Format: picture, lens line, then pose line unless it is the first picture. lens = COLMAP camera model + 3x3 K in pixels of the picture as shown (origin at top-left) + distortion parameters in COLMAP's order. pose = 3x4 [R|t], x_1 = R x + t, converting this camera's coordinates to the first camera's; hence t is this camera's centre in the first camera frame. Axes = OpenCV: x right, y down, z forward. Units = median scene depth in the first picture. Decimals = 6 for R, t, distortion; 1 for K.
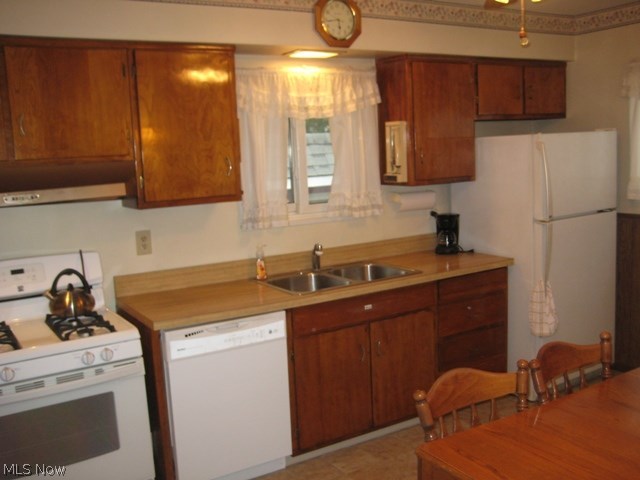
lens RADIAL K [[657.9, 0, 320.0], [0, 657.9, 240.0], [0, 0, 1]] dist [-0.010250, -0.009120]
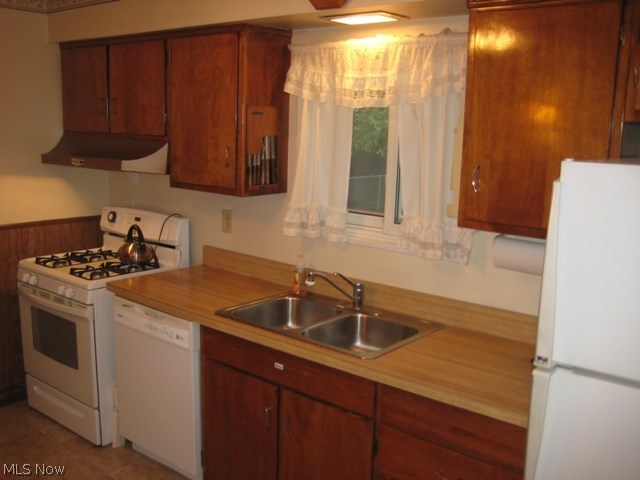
lens RADIAL K [[691.5, 0, 320.0], [0, 691.5, 240.0], [0, 0, 1]] dist [-0.013171, -0.032724]
pose [[0.292727, 0.220760, -0.930363, 0.783701], [-0.170038, 0.969494, 0.176545, -0.182206], [0.940956, 0.106518, 0.321335, 0.777174]]
